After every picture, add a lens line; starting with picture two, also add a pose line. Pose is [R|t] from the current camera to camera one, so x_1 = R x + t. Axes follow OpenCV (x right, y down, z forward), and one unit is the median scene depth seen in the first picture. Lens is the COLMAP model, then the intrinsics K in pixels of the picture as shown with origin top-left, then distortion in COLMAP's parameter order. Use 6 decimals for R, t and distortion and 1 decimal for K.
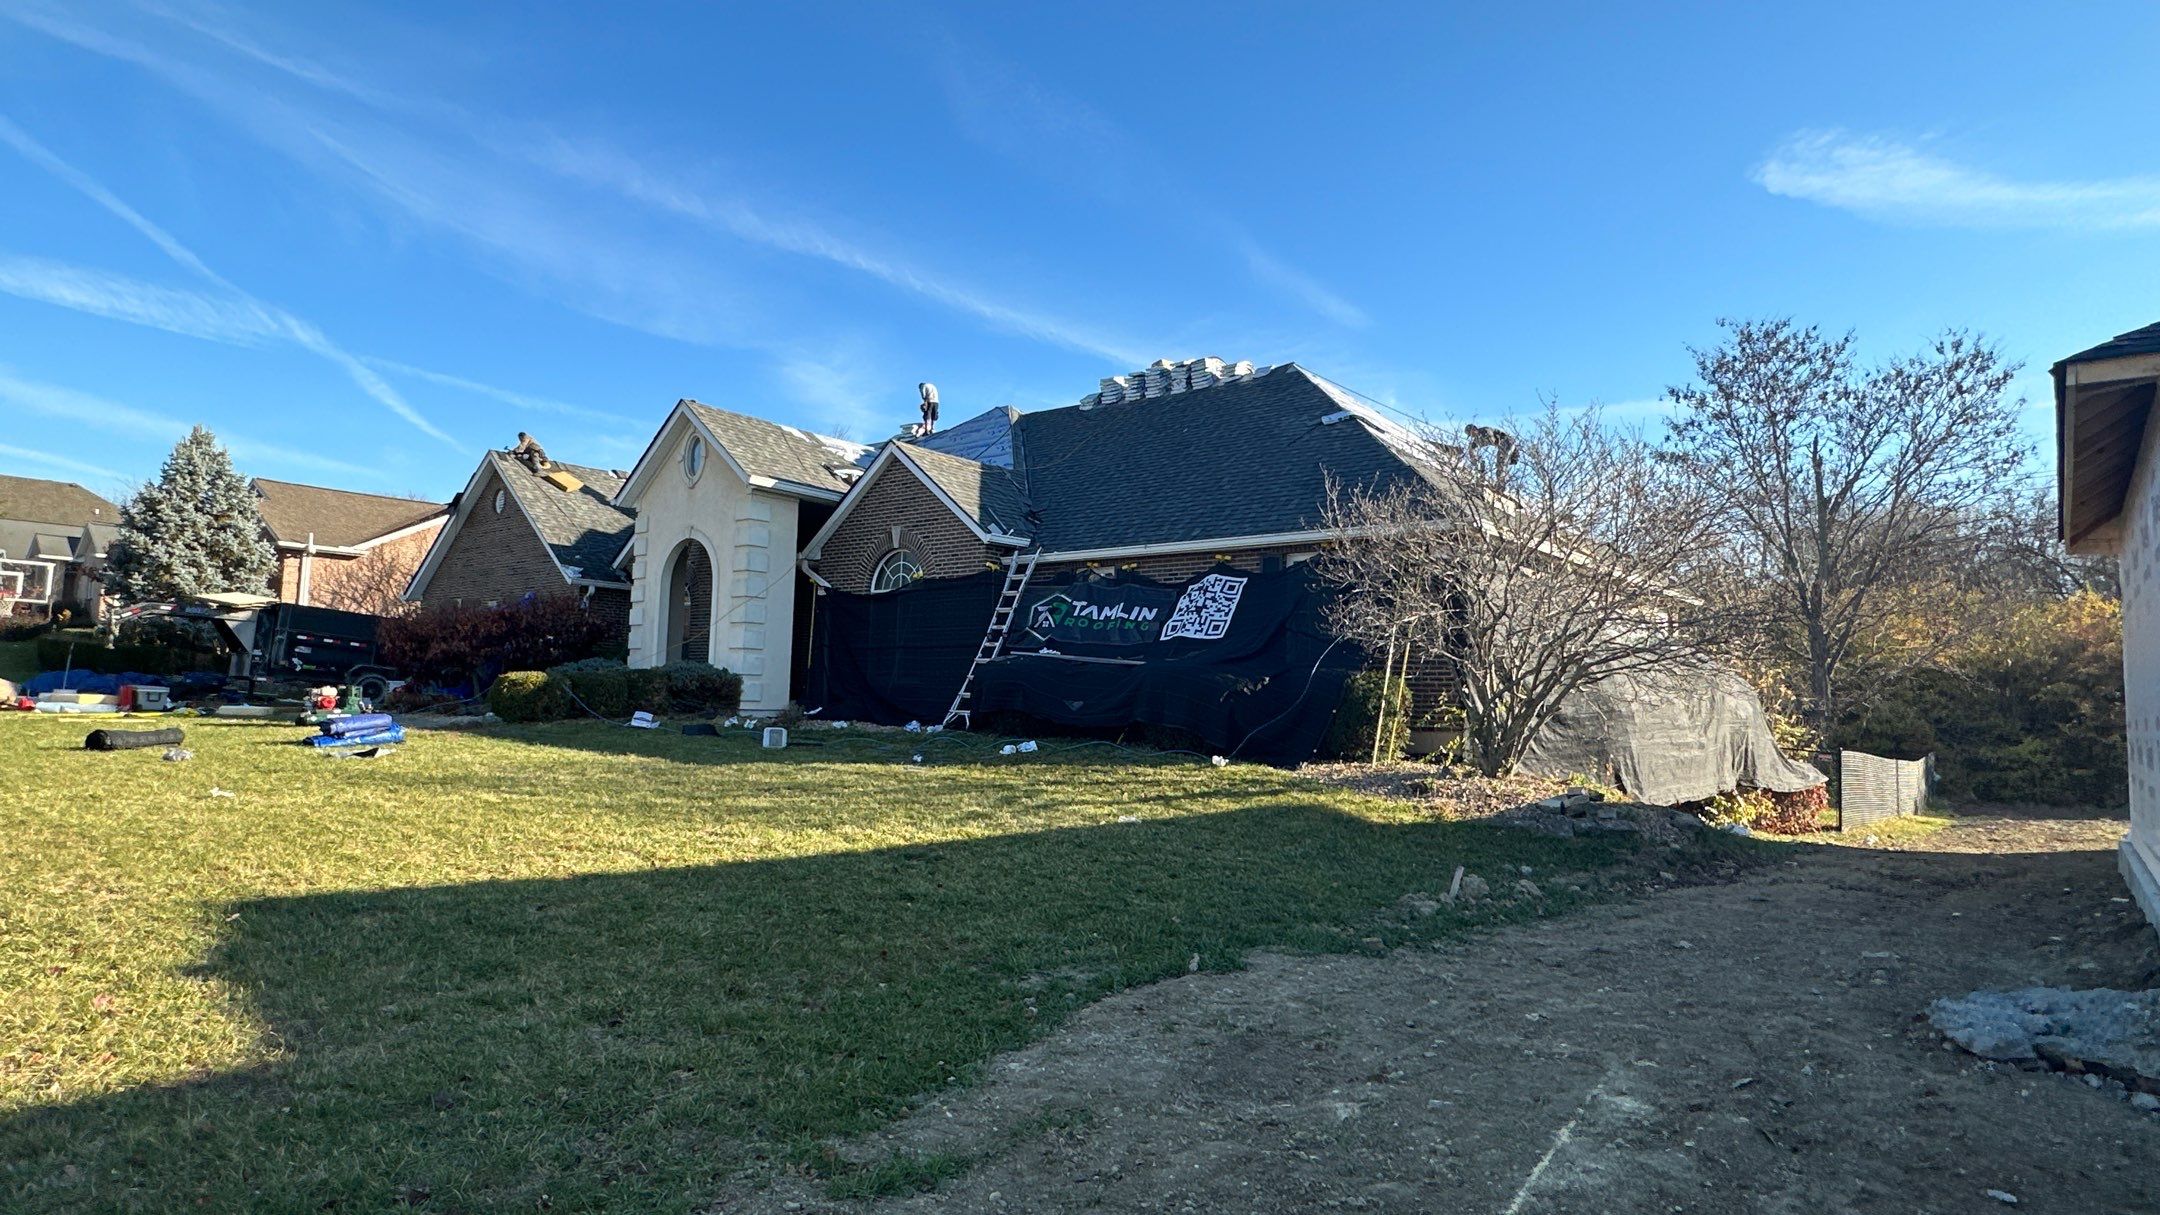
lens RADIAL K [[1513.6, 0, 1092.8], [0, 1513.6, 605.7], [0, 0, 1]] dist [0.105110, -0.132544]
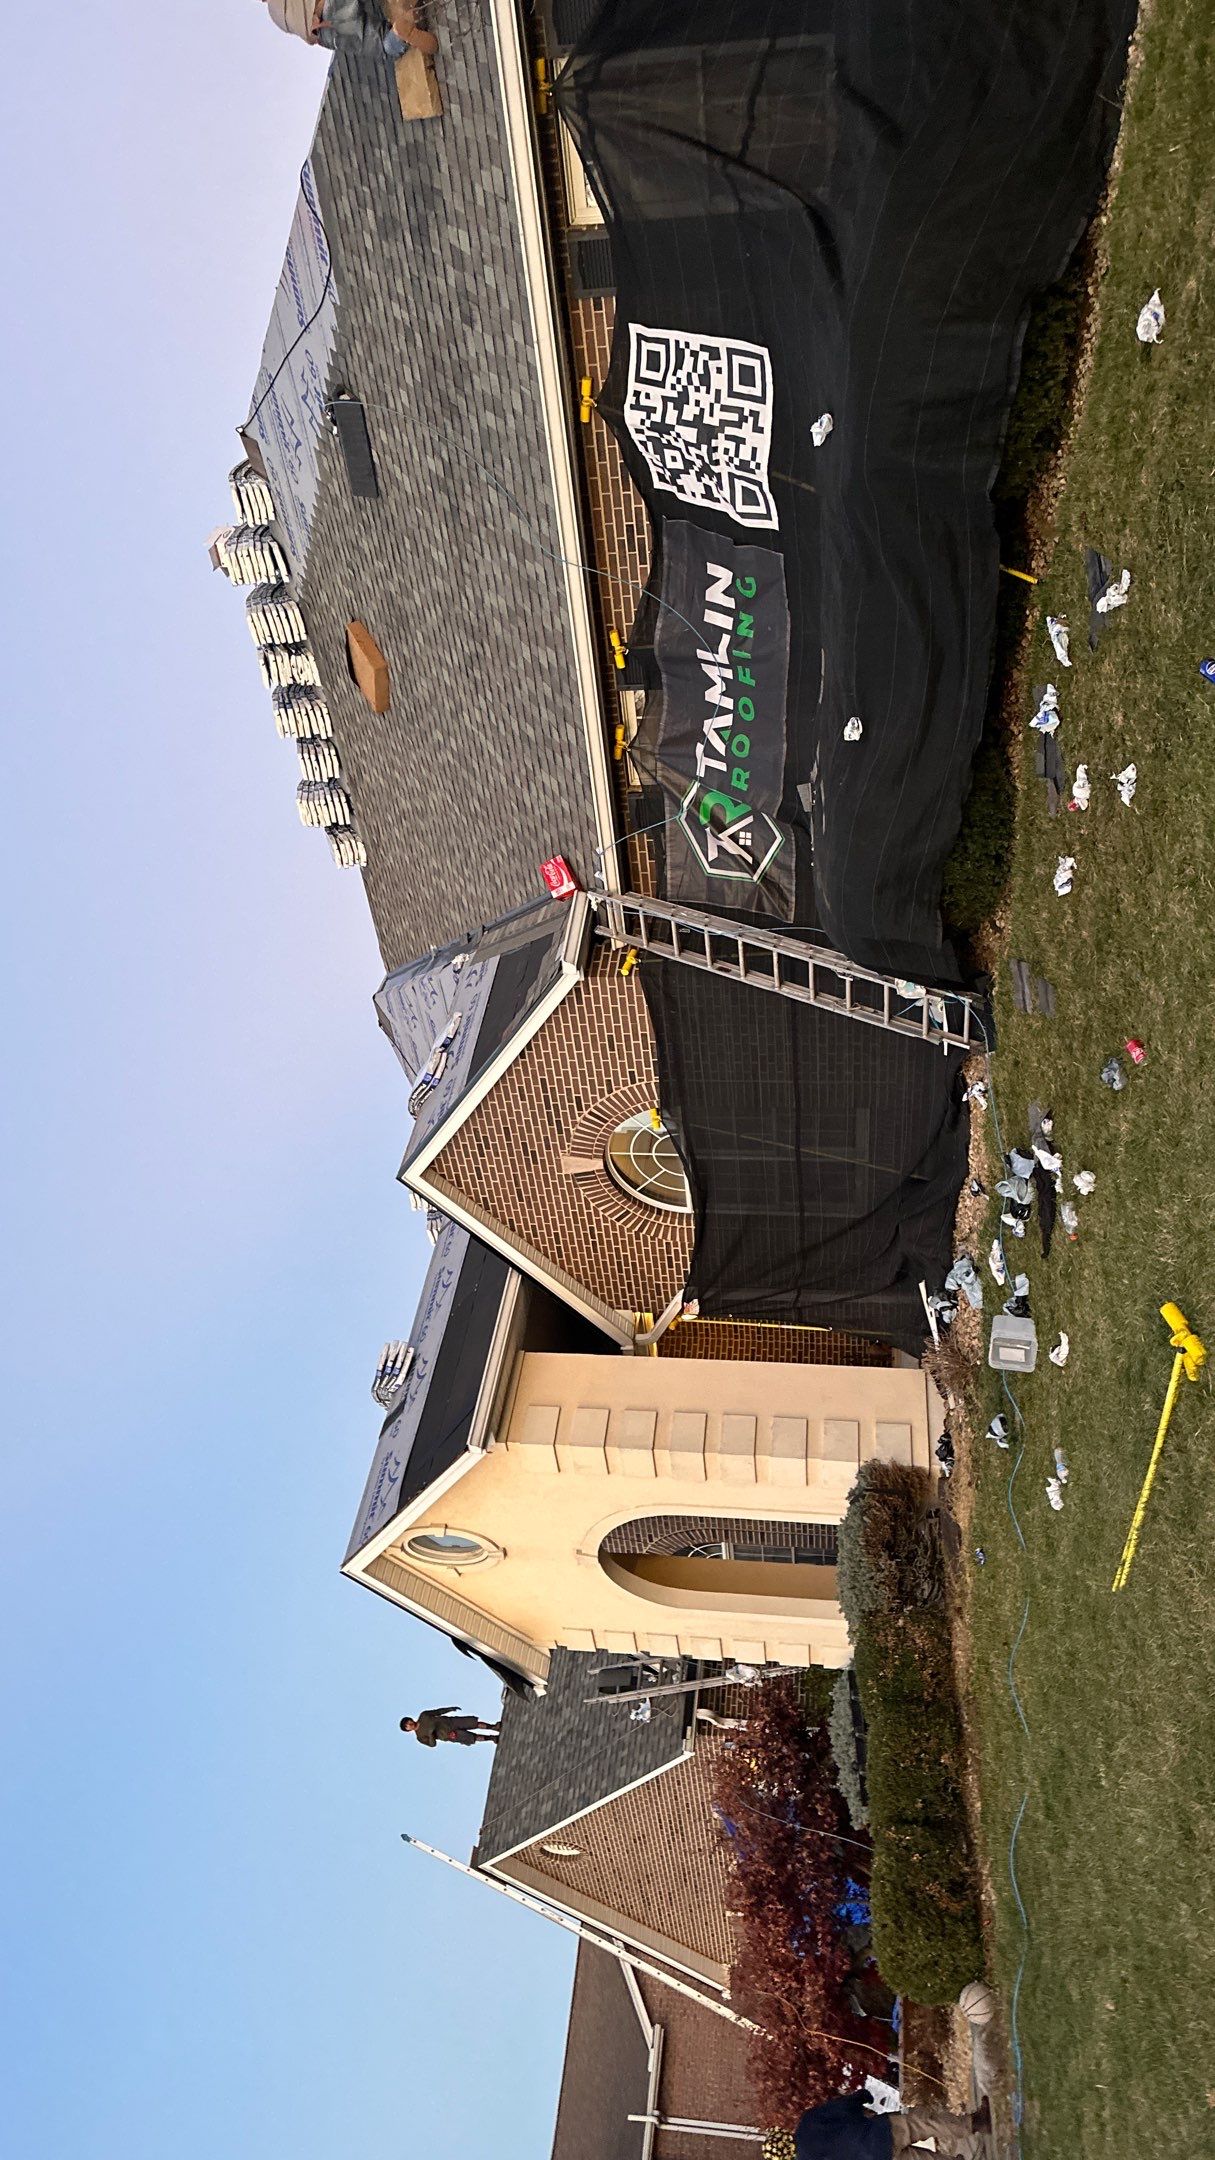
lens RADIAL K [[1513.6, 0, 606.5], [0, 1513.6, 1088.0], [0, 0, 1]] dist [0.105110, -0.132544]
pose [[-0.025307, -0.999649, -0.007778, -0.106176], [0.996826, -0.024646, -0.075704, 0.002826], [0.075486, -0.009669, 0.997100, 0.521898]]
